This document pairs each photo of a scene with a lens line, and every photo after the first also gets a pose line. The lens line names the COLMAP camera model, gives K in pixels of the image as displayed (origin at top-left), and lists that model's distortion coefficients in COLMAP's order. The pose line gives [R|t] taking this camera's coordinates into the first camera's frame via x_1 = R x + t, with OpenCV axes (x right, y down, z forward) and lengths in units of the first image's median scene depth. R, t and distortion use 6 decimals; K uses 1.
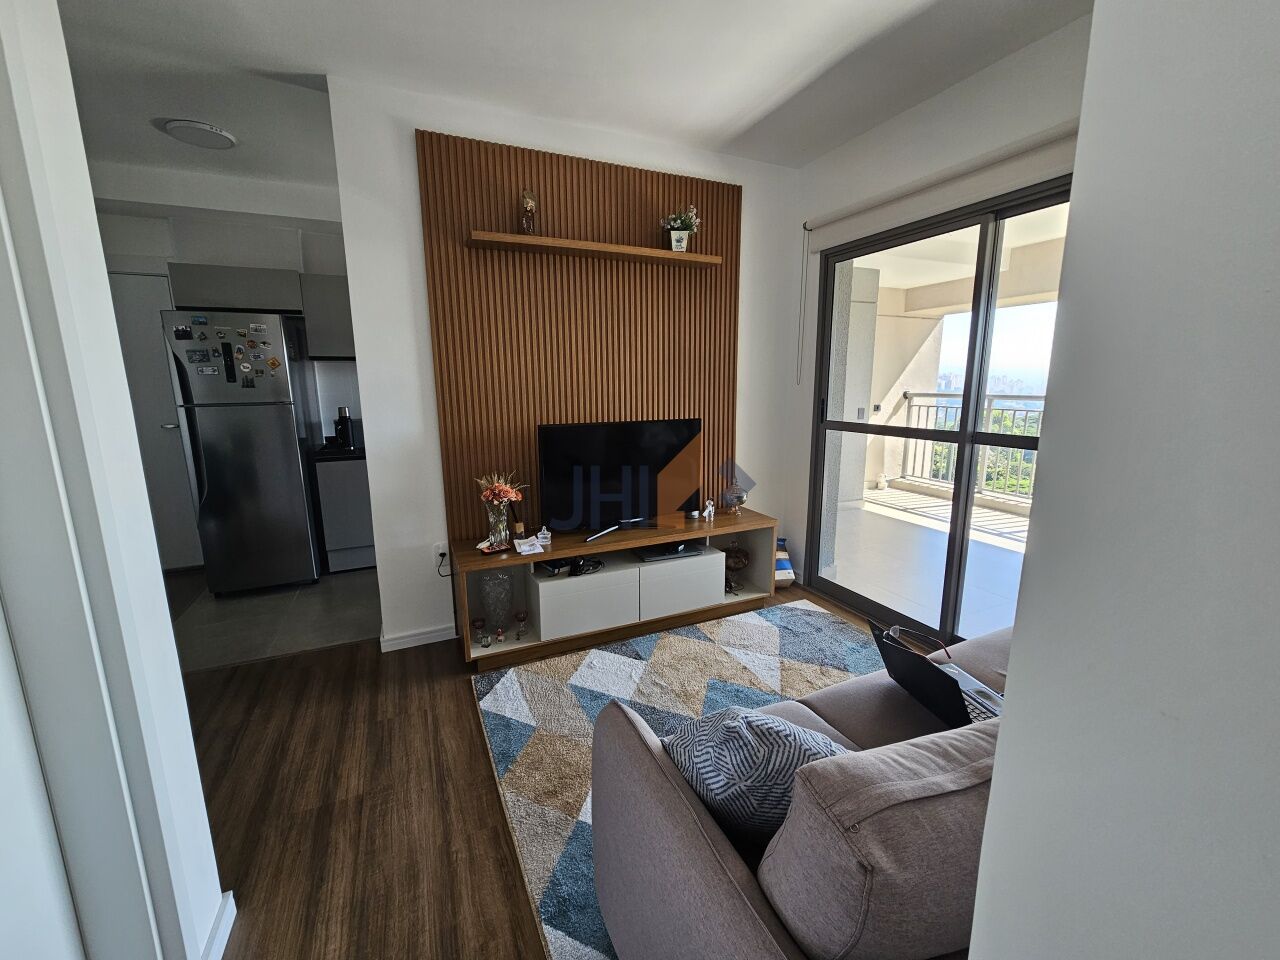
lens RADIAL K [[523.0, 0, 635.2], [0, 523.0, 480.9], [0, 0, 1]] dist [0.000018, -0.000018]
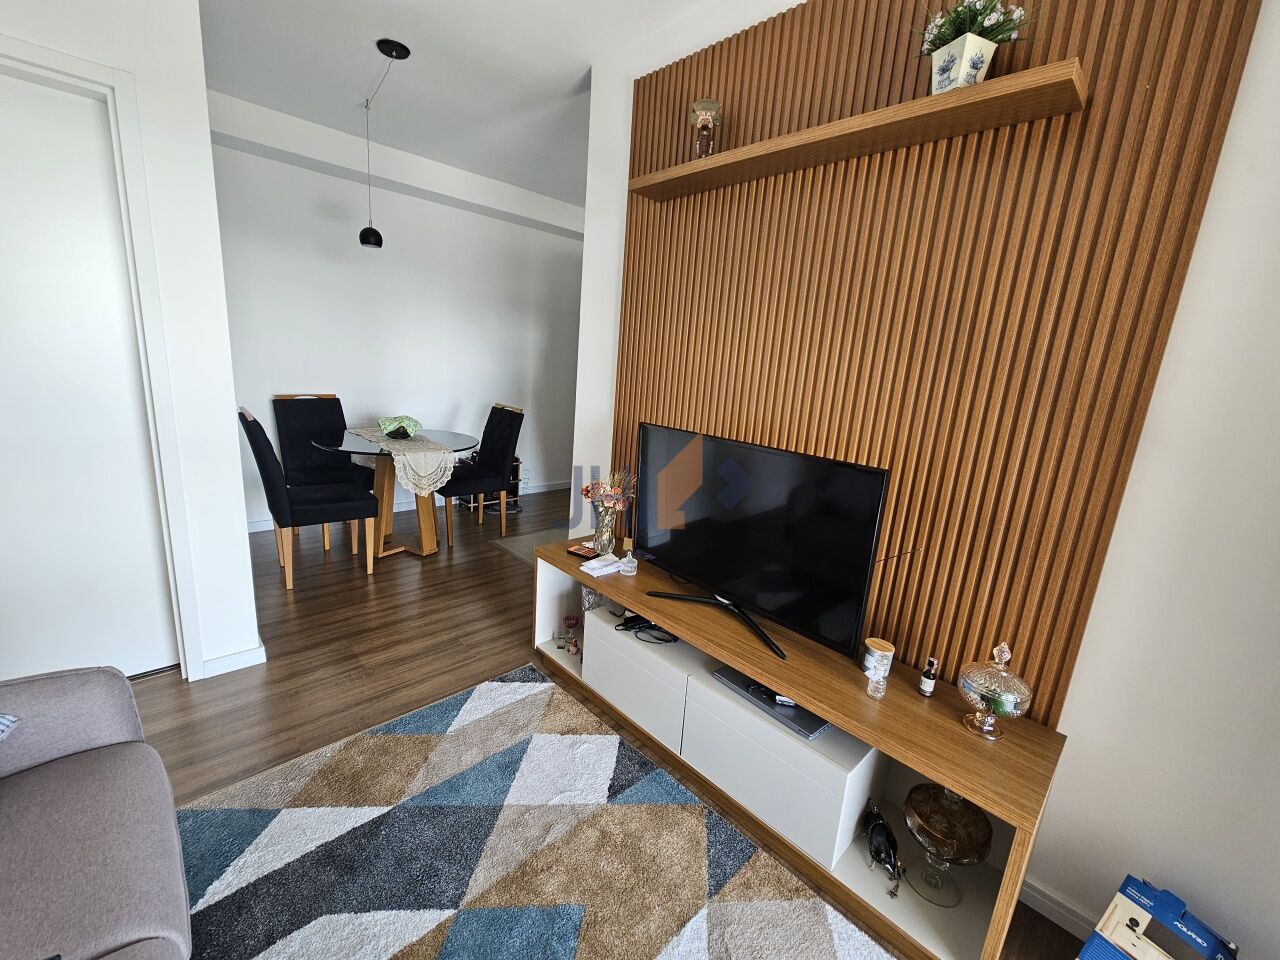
lens RADIAL K [[523.0, 0, 636.4], [0, 523.0, 475.5], [0, 0, 1]] dist [0.000018, -0.000018]
pose [[0.329316, 0.239067, -0.913454, 0.559007], [-0.242472, 0.956386, 0.162888, -0.164303], [0.912556, 0.167845, 0.372920, 0.766368]]
